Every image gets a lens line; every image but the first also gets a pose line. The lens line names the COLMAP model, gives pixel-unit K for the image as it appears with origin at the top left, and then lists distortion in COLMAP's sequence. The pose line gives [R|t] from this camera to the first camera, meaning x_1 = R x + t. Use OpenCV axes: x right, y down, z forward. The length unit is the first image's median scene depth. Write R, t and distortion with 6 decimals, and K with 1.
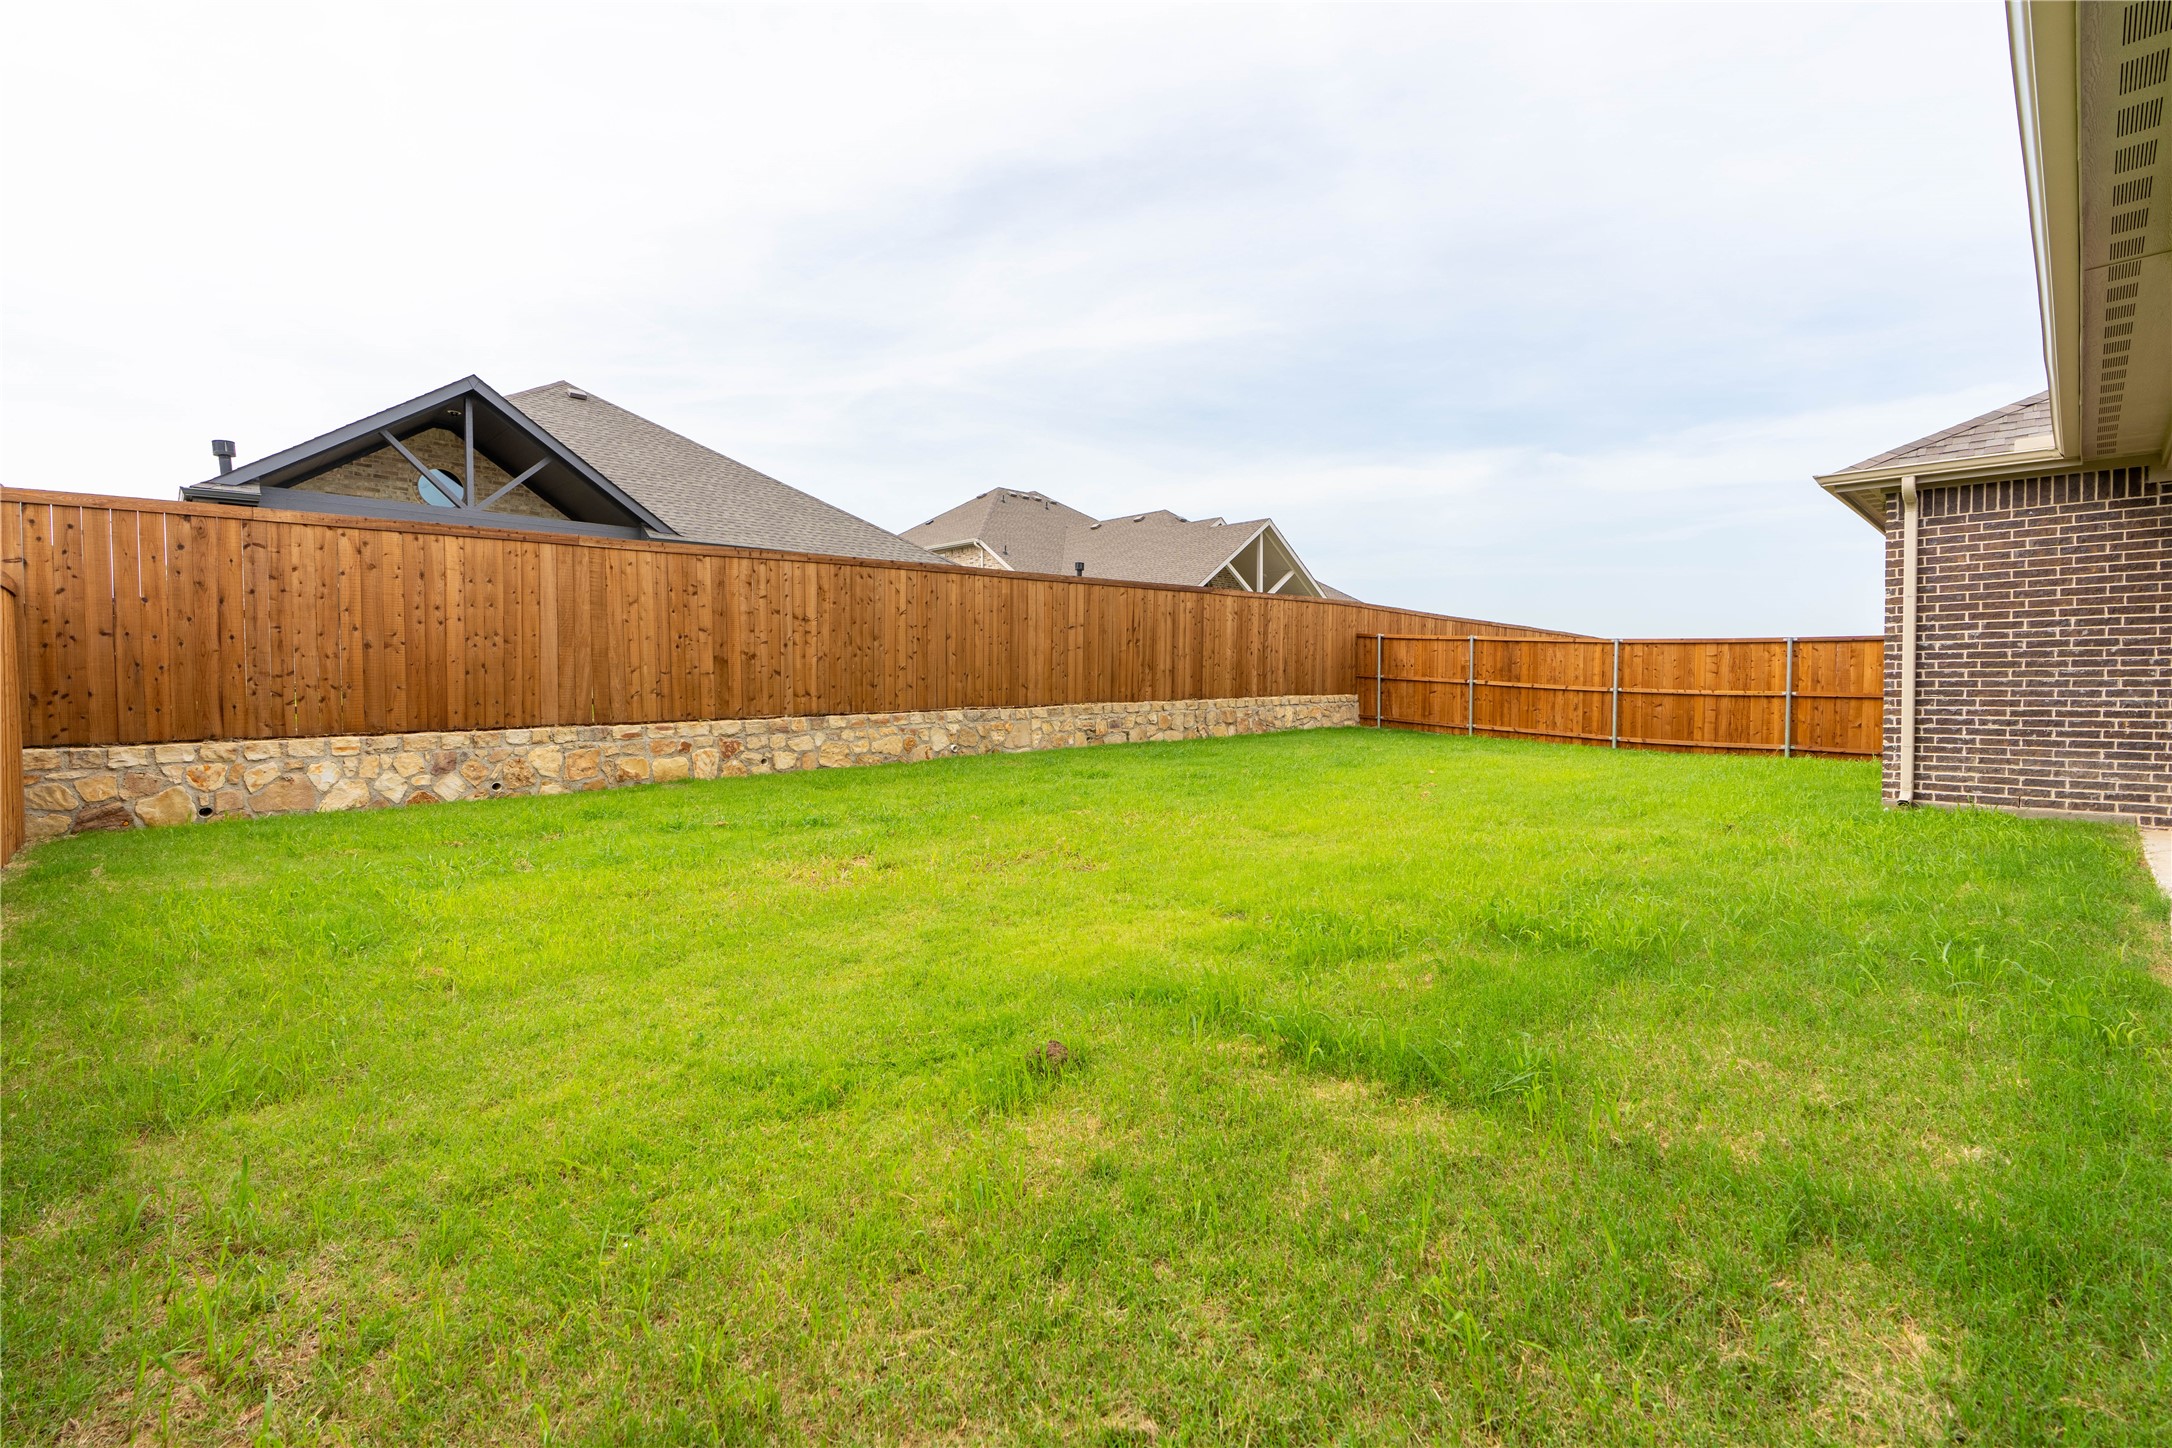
lens RADIAL K [[975.6, 0, 1086.6], [0, 975.6, 716.3], [0, 0, 1]] dist [-0.000752, 0.000544]
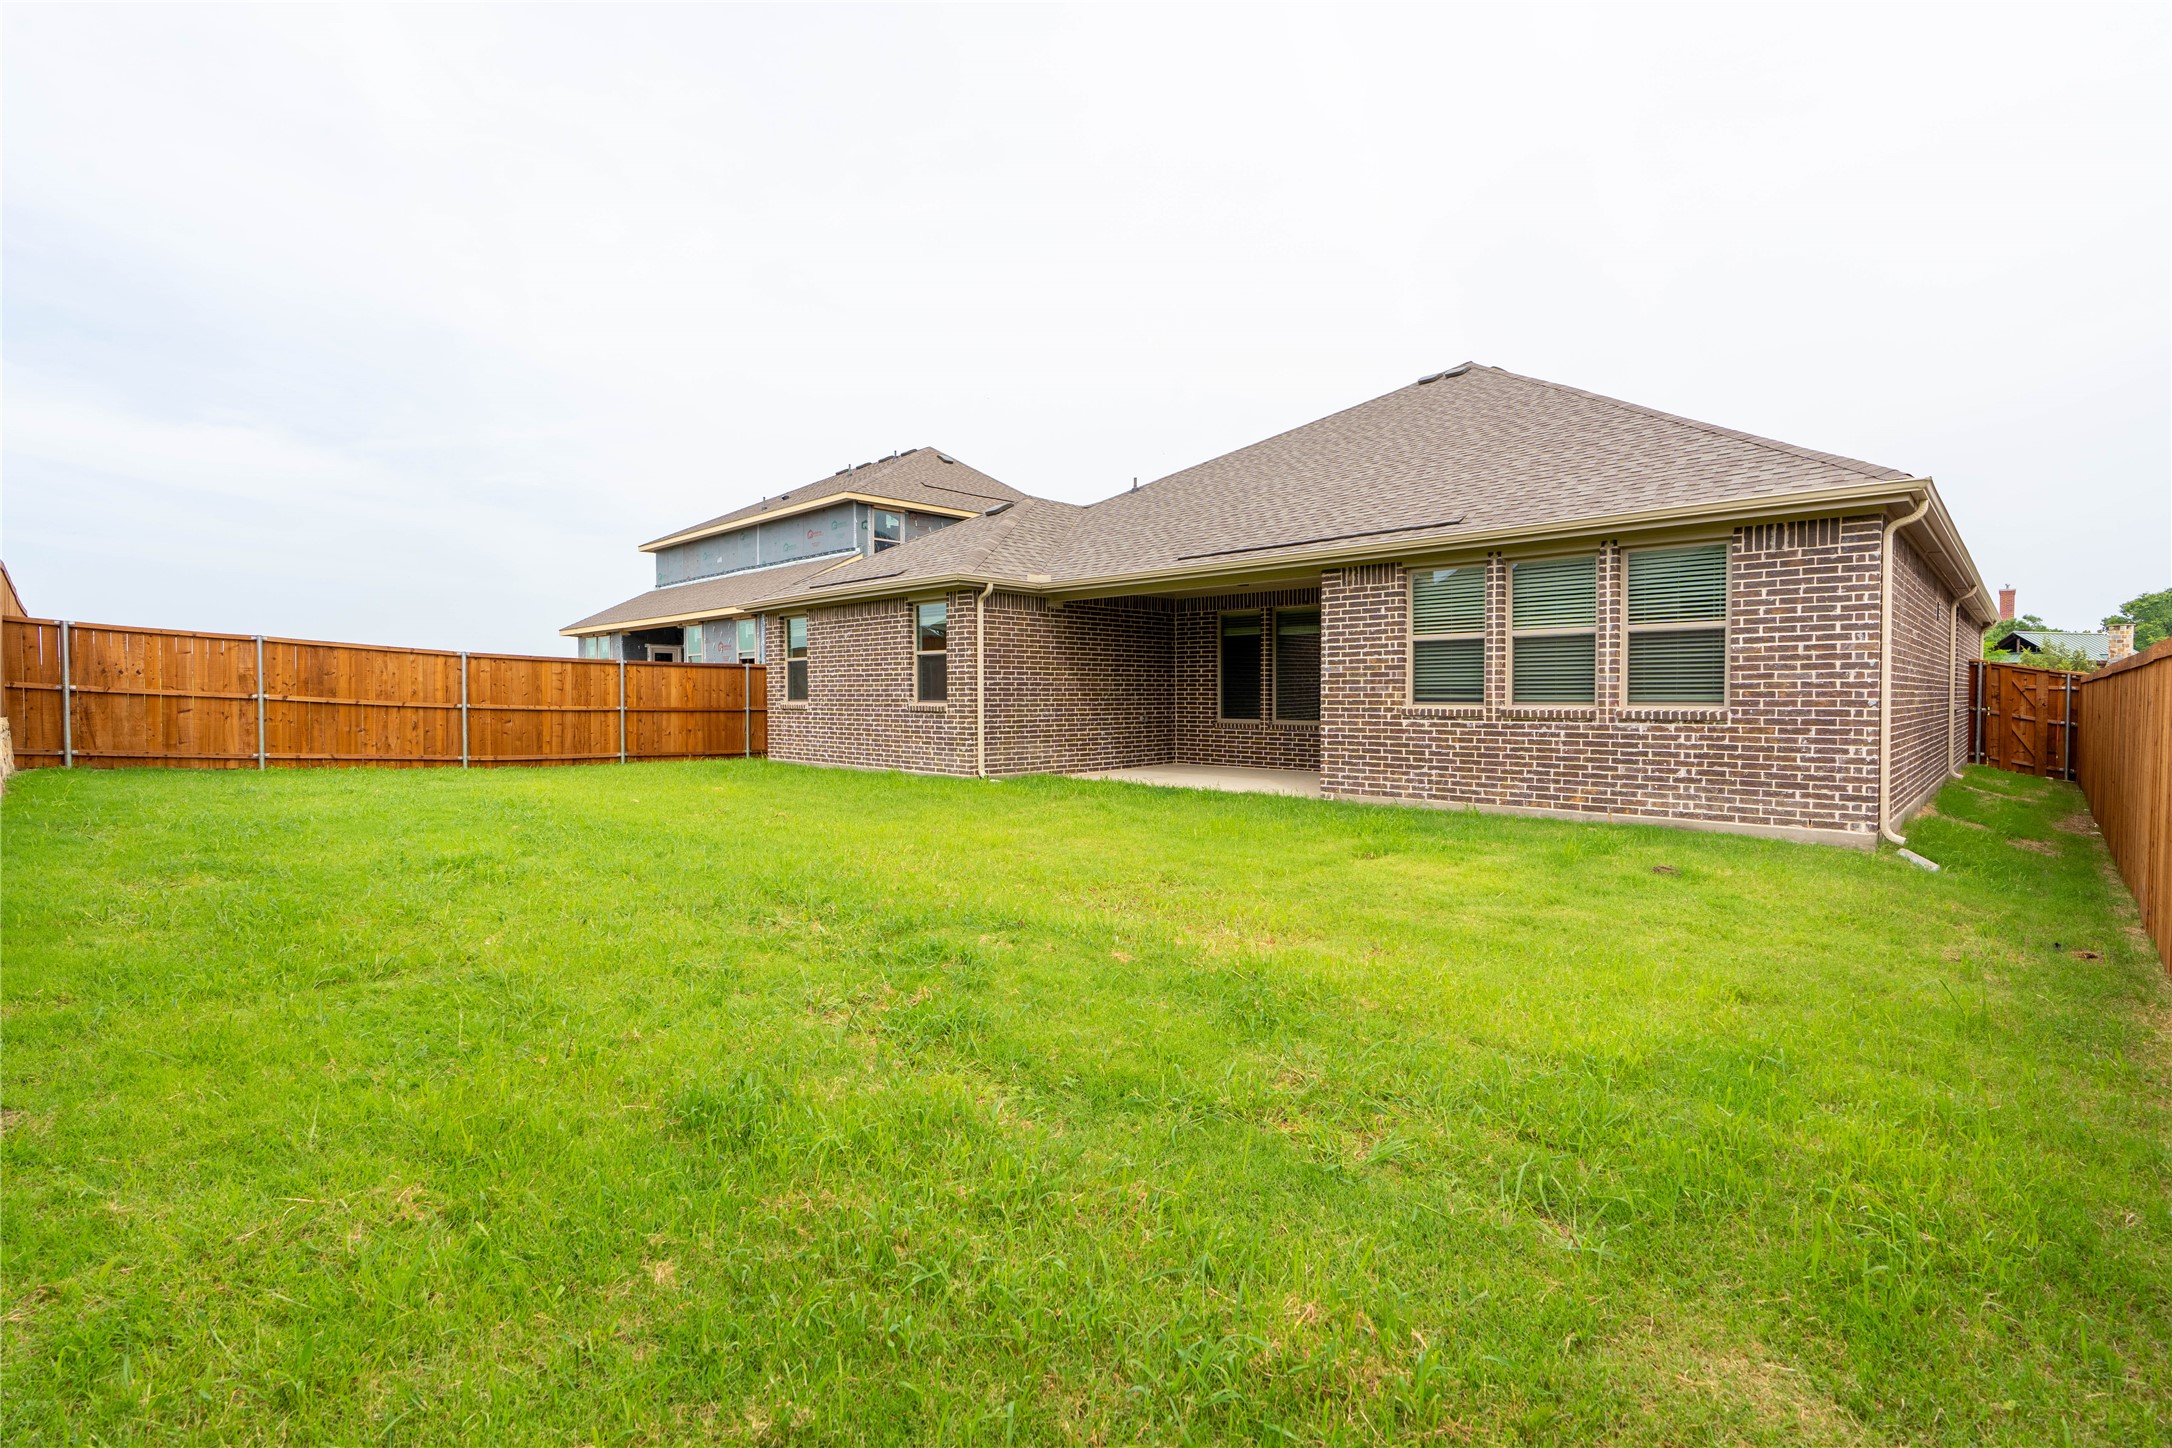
lens RADIAL K [[975.6, 0, 1086.4], [0, 975.6, 717.8], [0, 0, 1]] dist [-0.000752, 0.000544]
pose [[-0.026131, -0.022361, 0.999408, -0.415399], [0.027146, 0.999365, 0.023070, -0.021444], [-0.999290, 0.027732, -0.025508, 0.427579]]
